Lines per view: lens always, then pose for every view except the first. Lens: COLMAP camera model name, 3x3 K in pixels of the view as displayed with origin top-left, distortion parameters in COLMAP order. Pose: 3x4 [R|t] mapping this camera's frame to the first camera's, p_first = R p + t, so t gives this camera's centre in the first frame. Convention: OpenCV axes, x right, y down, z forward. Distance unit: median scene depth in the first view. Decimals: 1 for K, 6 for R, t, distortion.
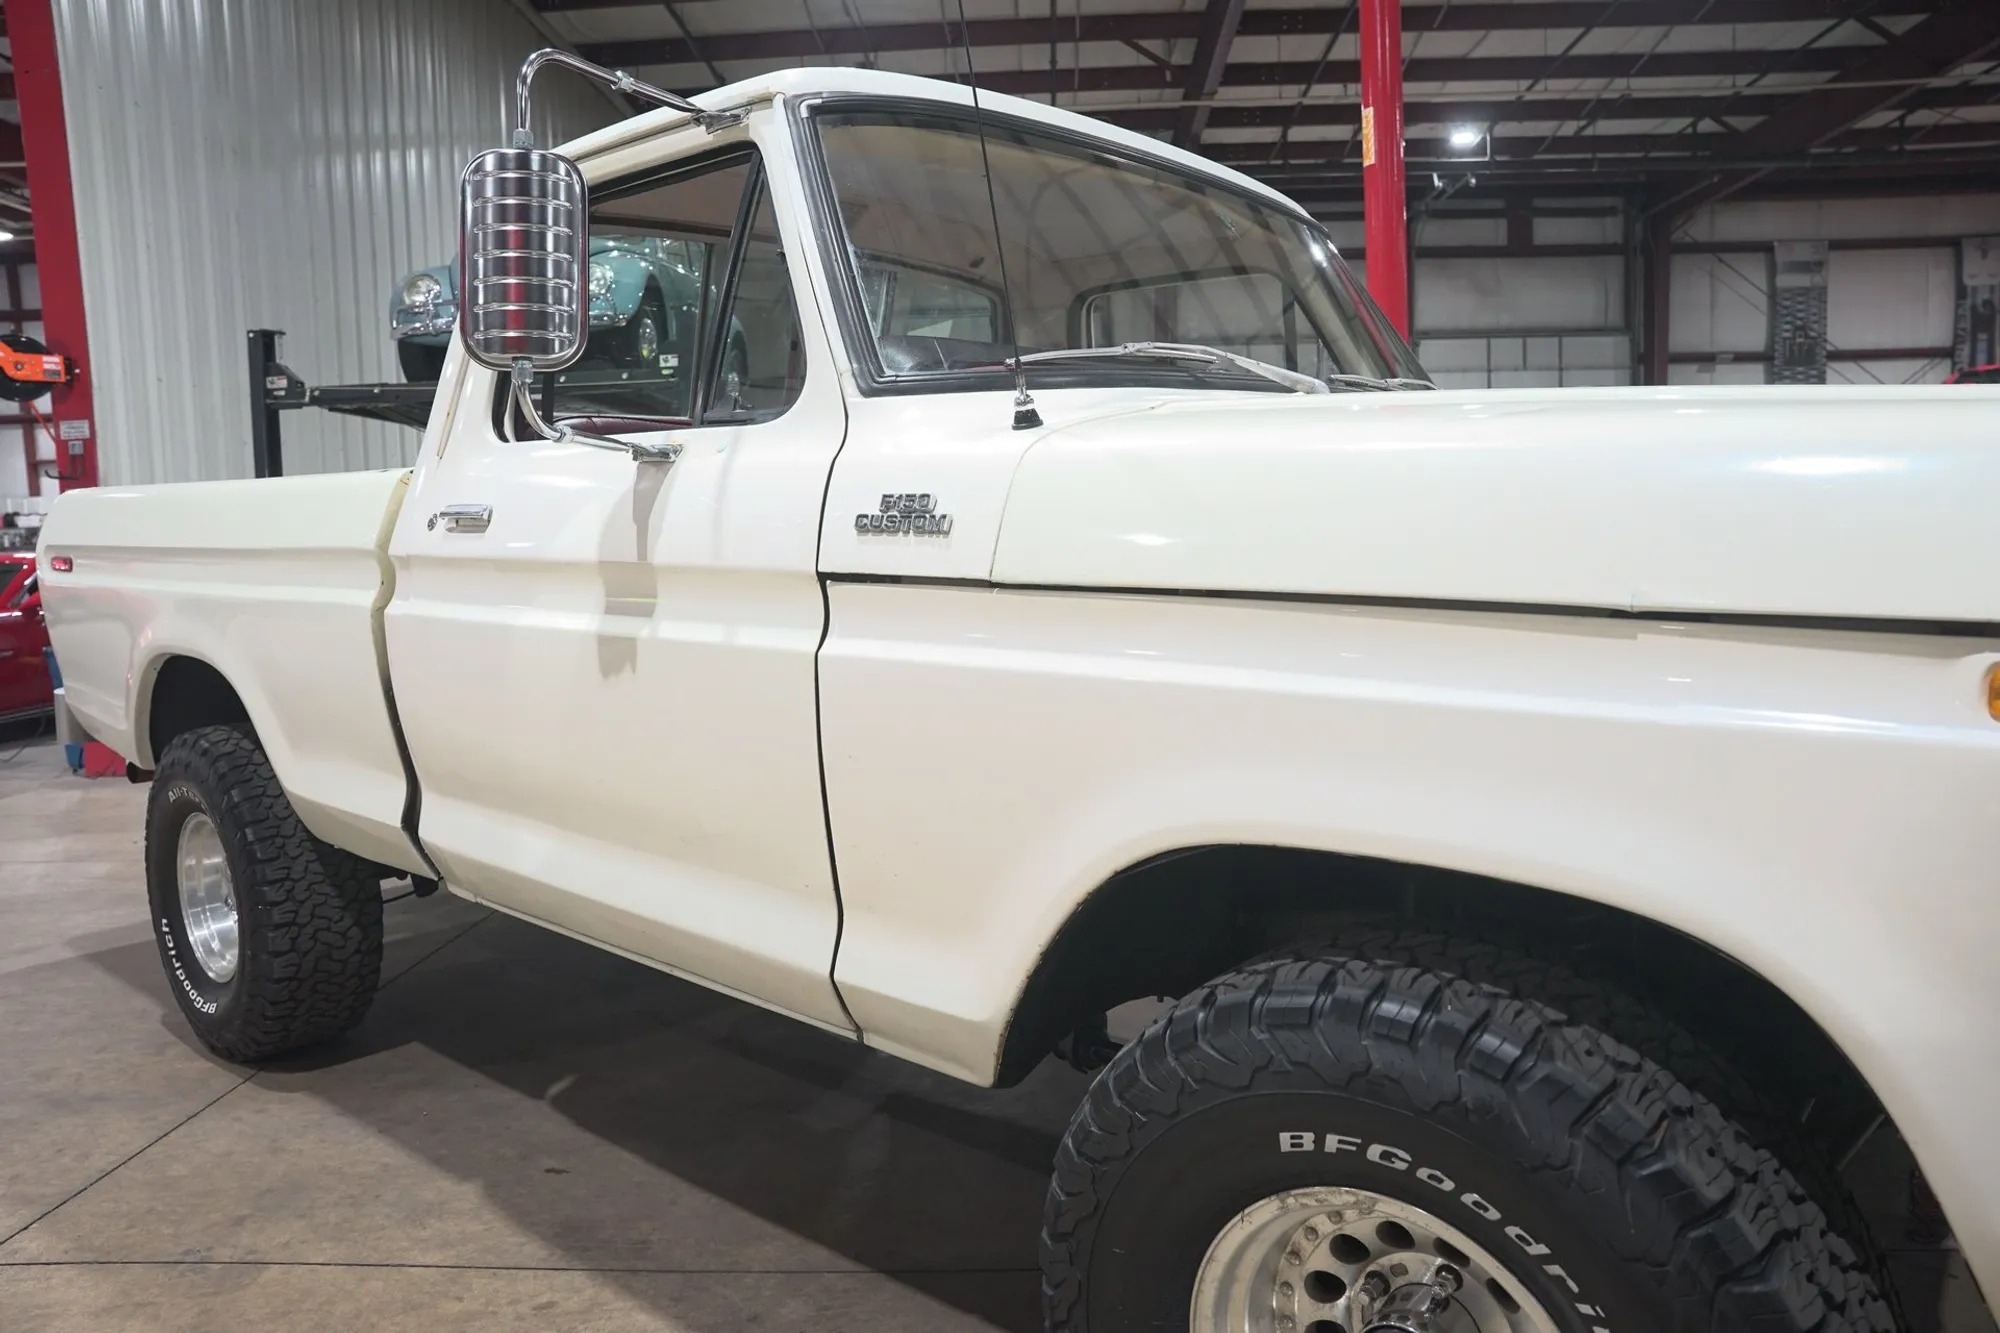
lens RADIAL K [[1371.4, 0, 1003.0], [0, 1371.4, 665.3], [0, 0, 1]] dist [-0.140941, 0.110928]
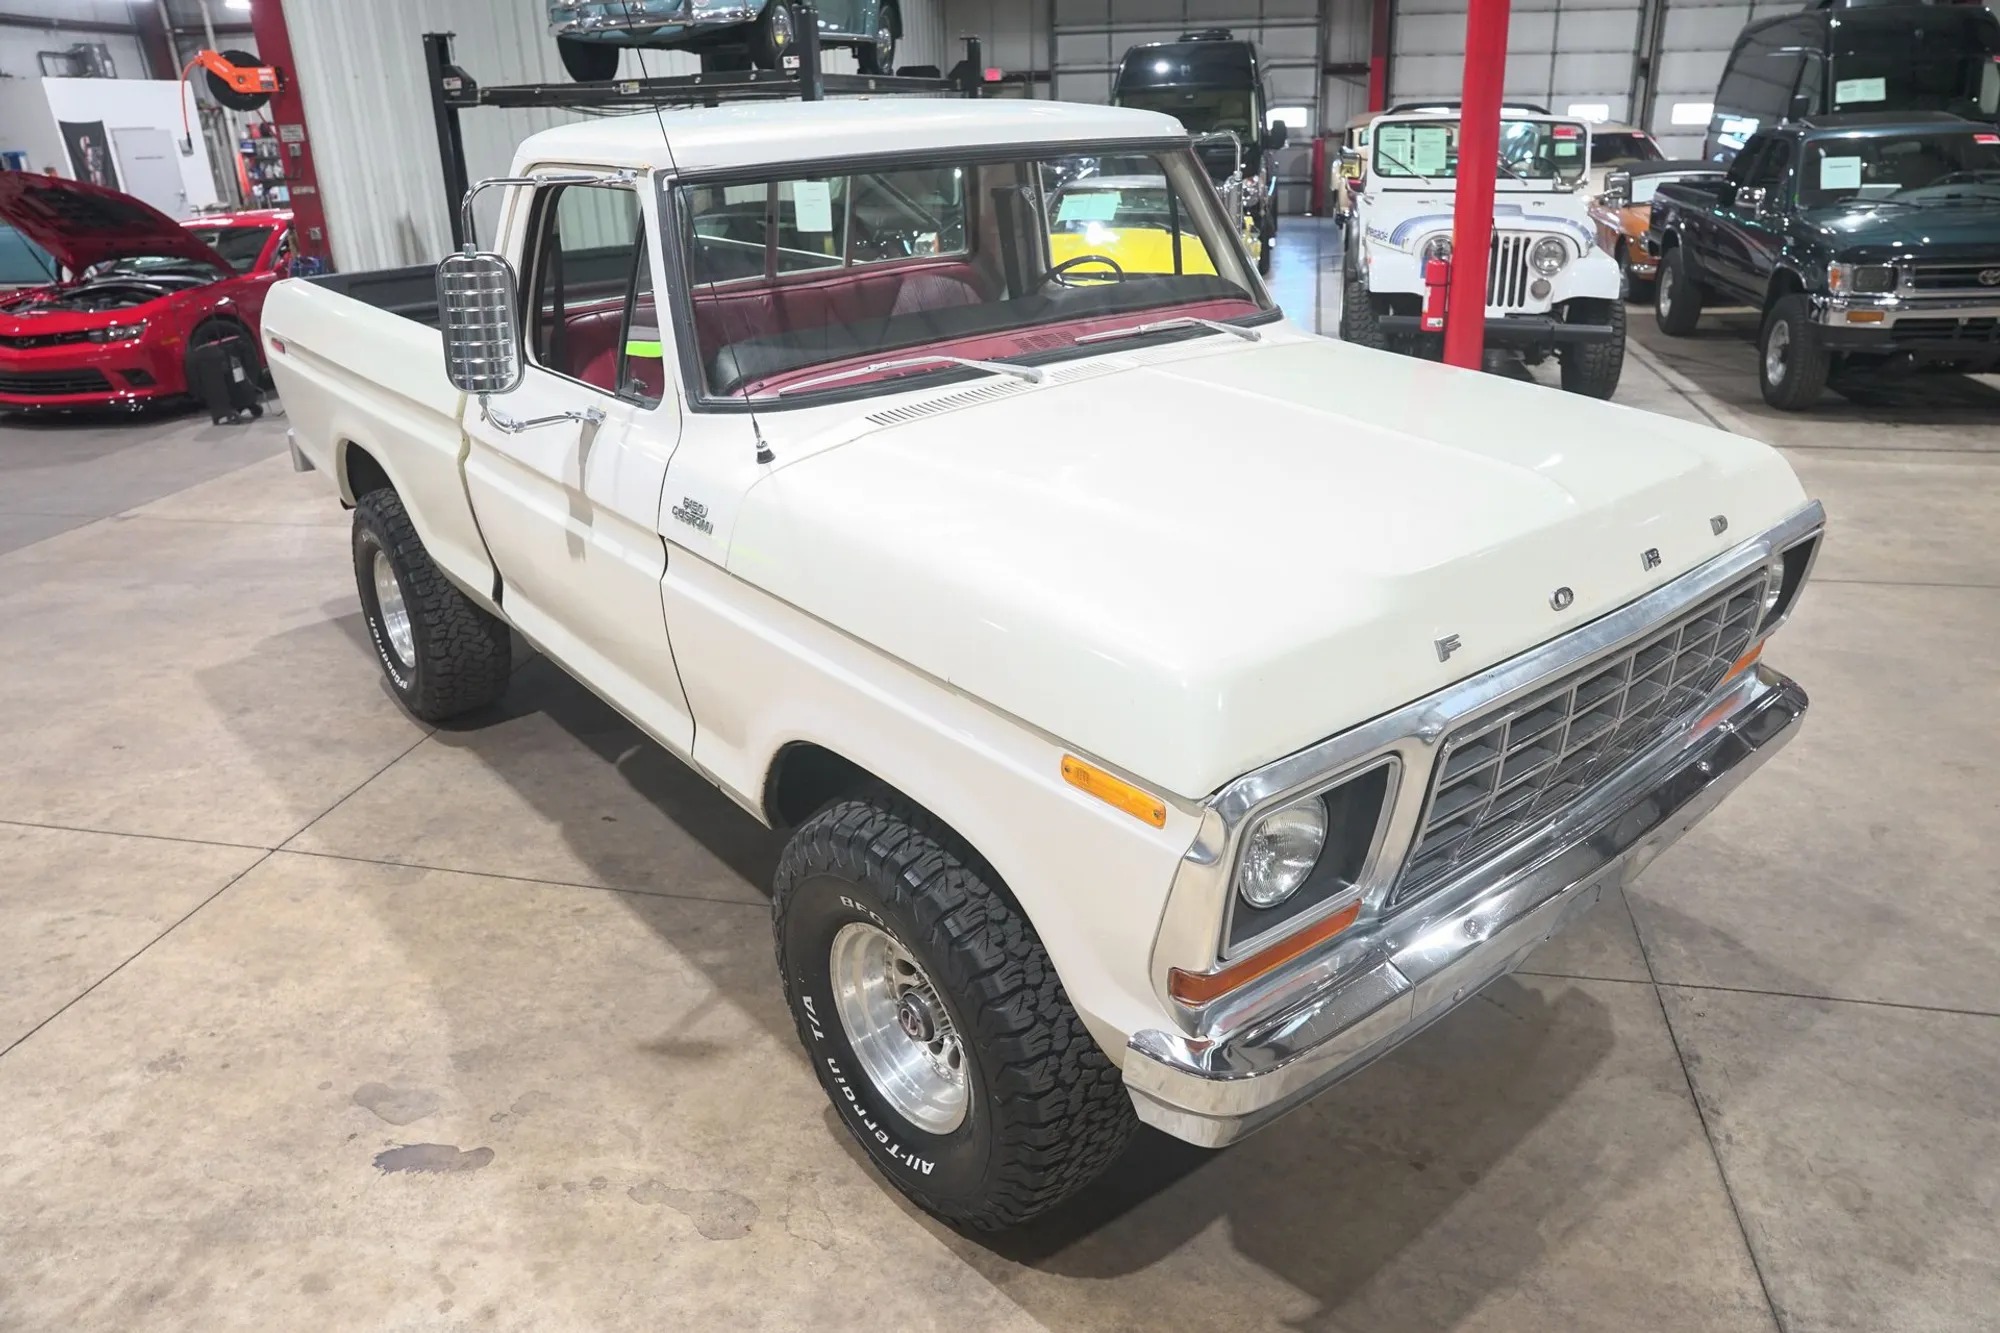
lens RADIAL K [[1371.4, 0, 1003.0], [0, 1371.4, 665.3], [0, 0, 1]] dist [-0.140941, 0.110928]
pose [[0.984866, 0.066525, -0.160044, 0.302607], [-0.014925, 0.952526, 0.304091, -0.233114], [0.172676, -0.297101, 0.939103, -0.284672]]
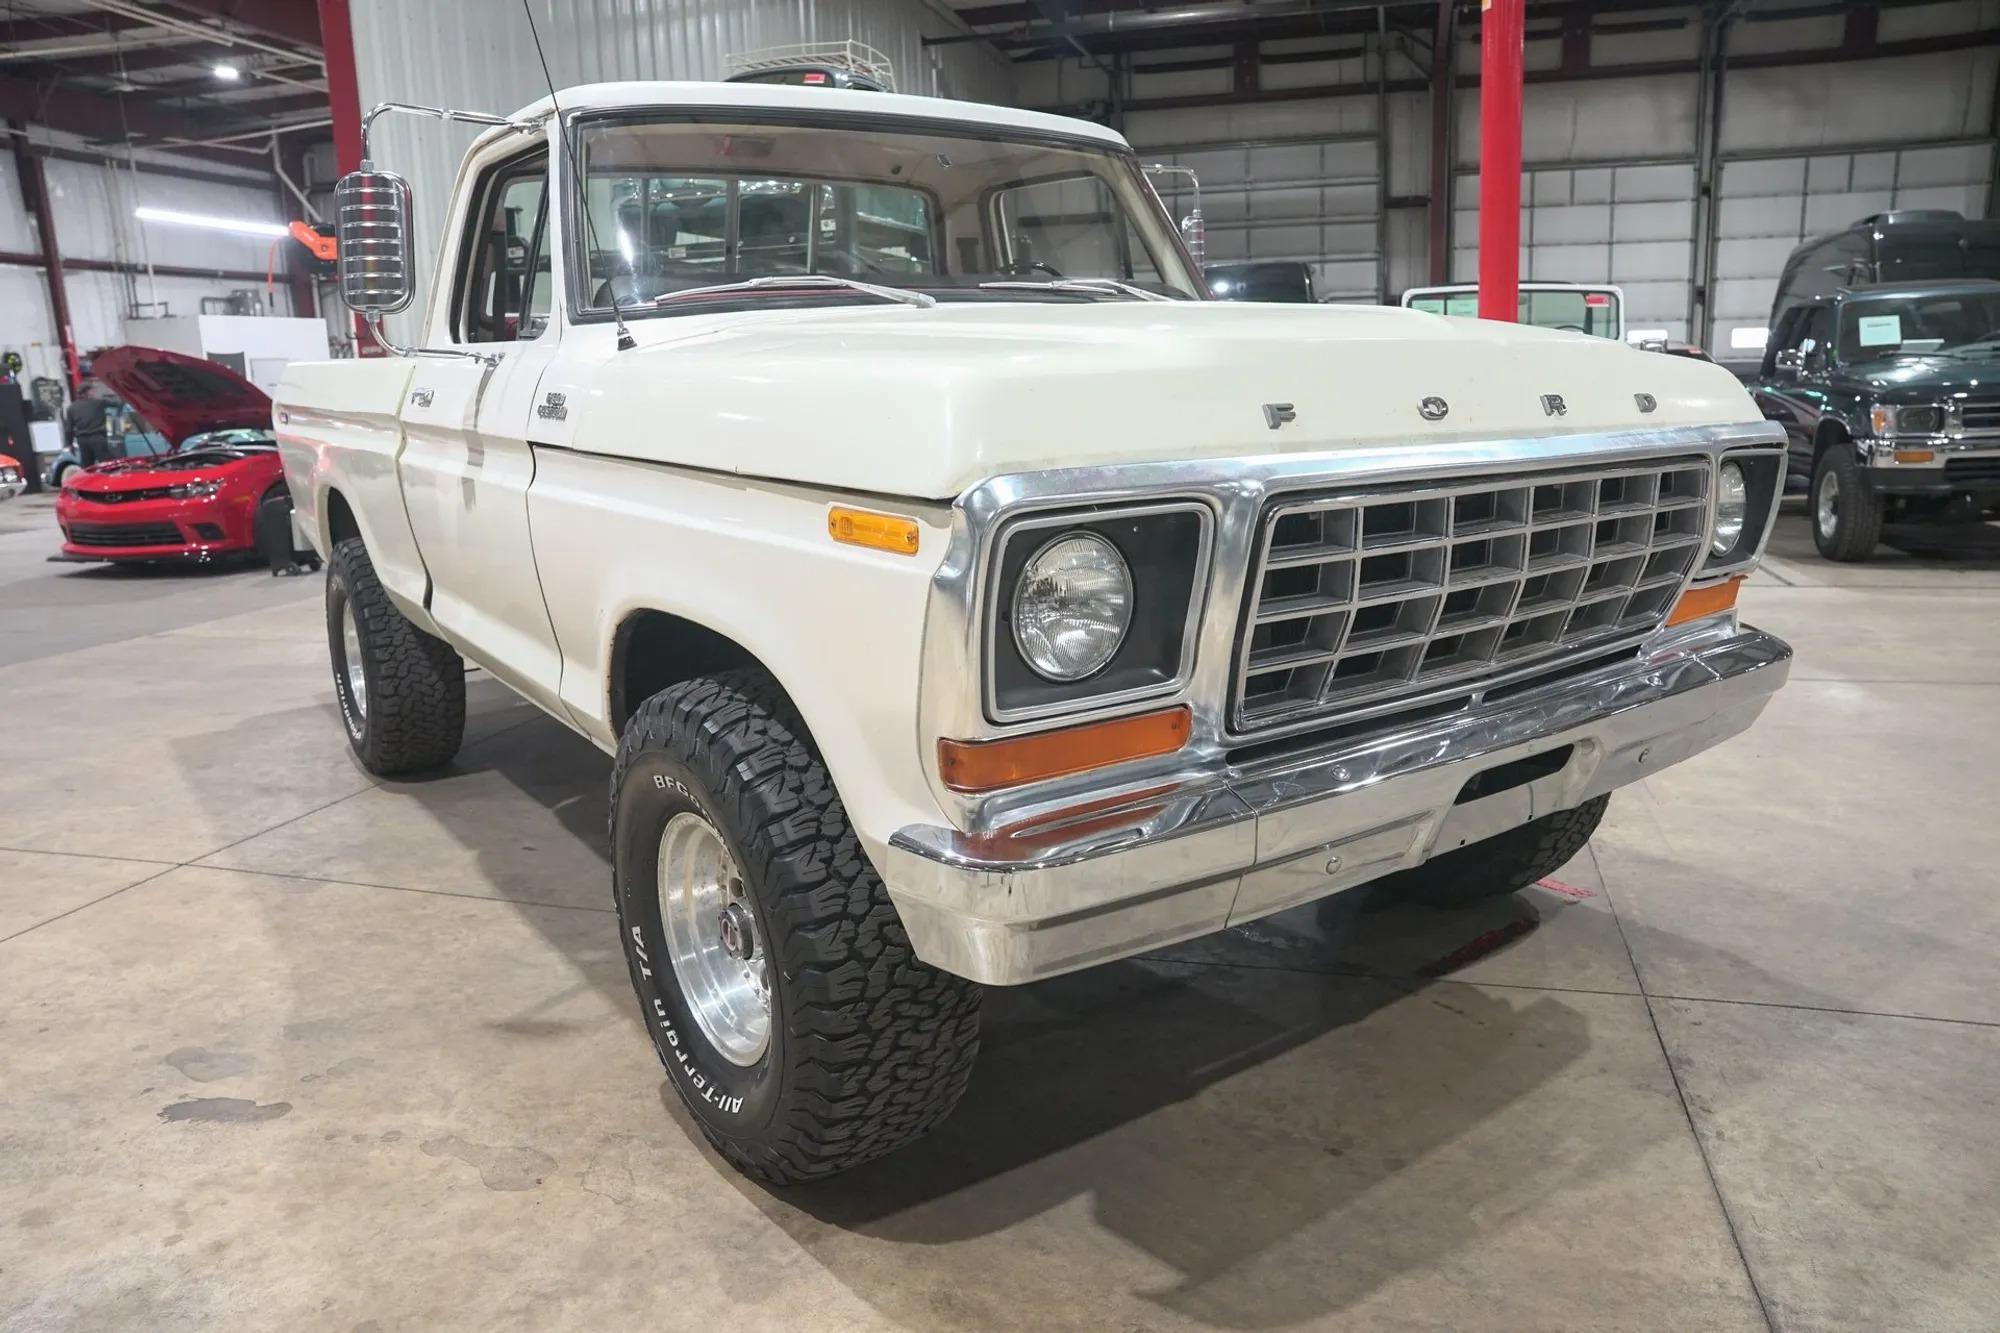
lens RADIAL K [[1371.4, 0, 1003.0], [0, 1371.4, 665.3], [0, 0, 1]] dist [-0.140941, 0.110928]
pose [[0.970836, 0.047348, -0.235024, 0.437708], [-0.018583, 0.992217, 0.123128, -0.006495], [0.239025, -0.115170, 0.964159, -0.231988]]
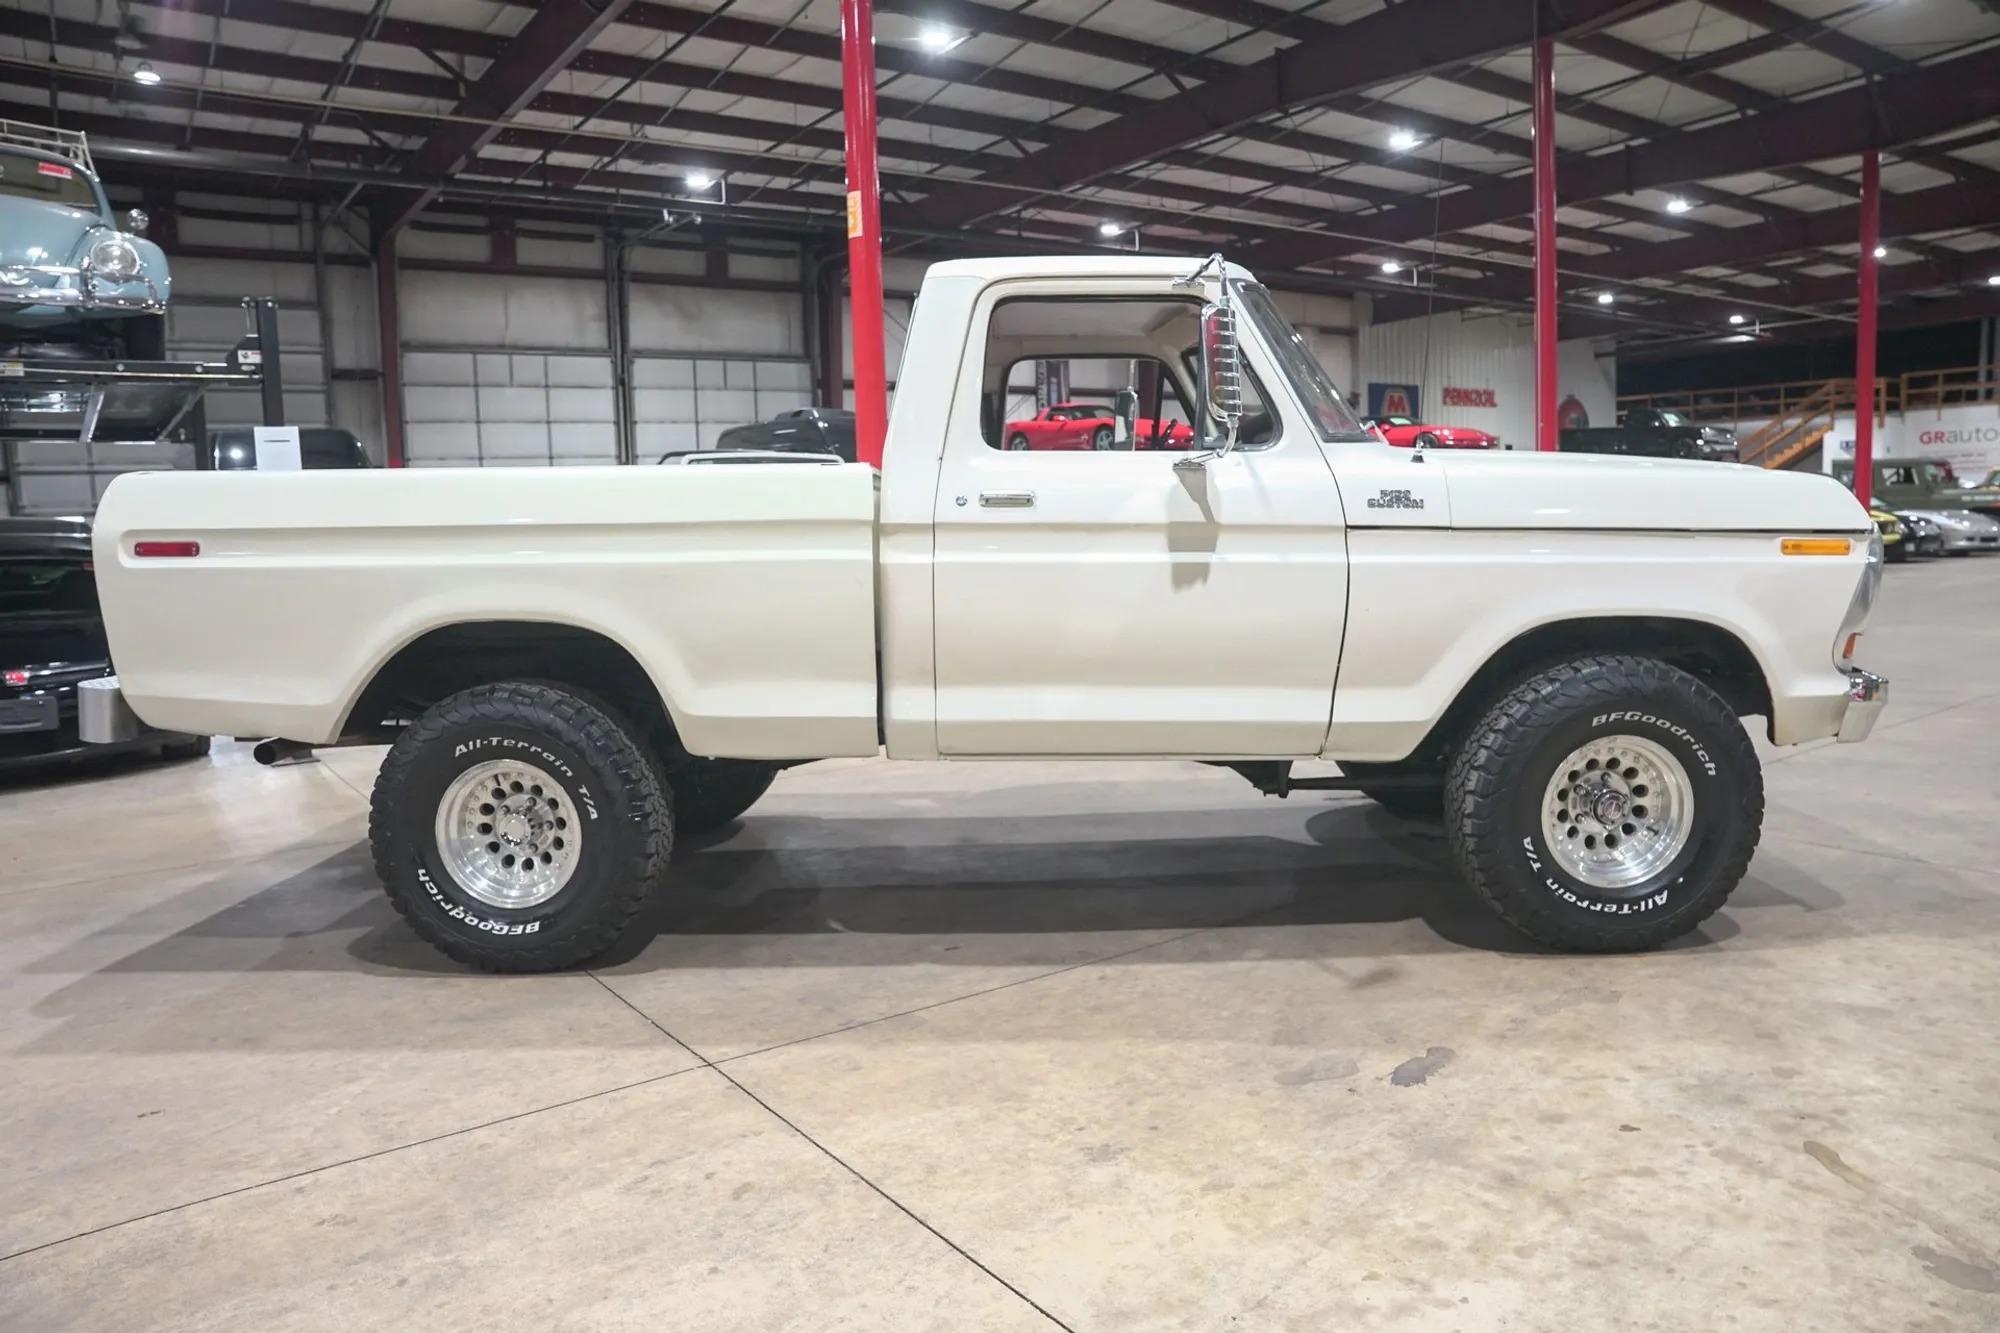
lens RADIAL K [[1371.4, 0, 1003.0], [0, 1371.4, 665.3], [0, 0, 1]] dist [-0.140941, 0.110928]
pose [[0.786084, -0.063536, 0.614846, -1.046043], [0.068004, 0.997554, 0.016141, 0.044711], [-0.614368, 0.029124, 0.788482, -0.192121]]
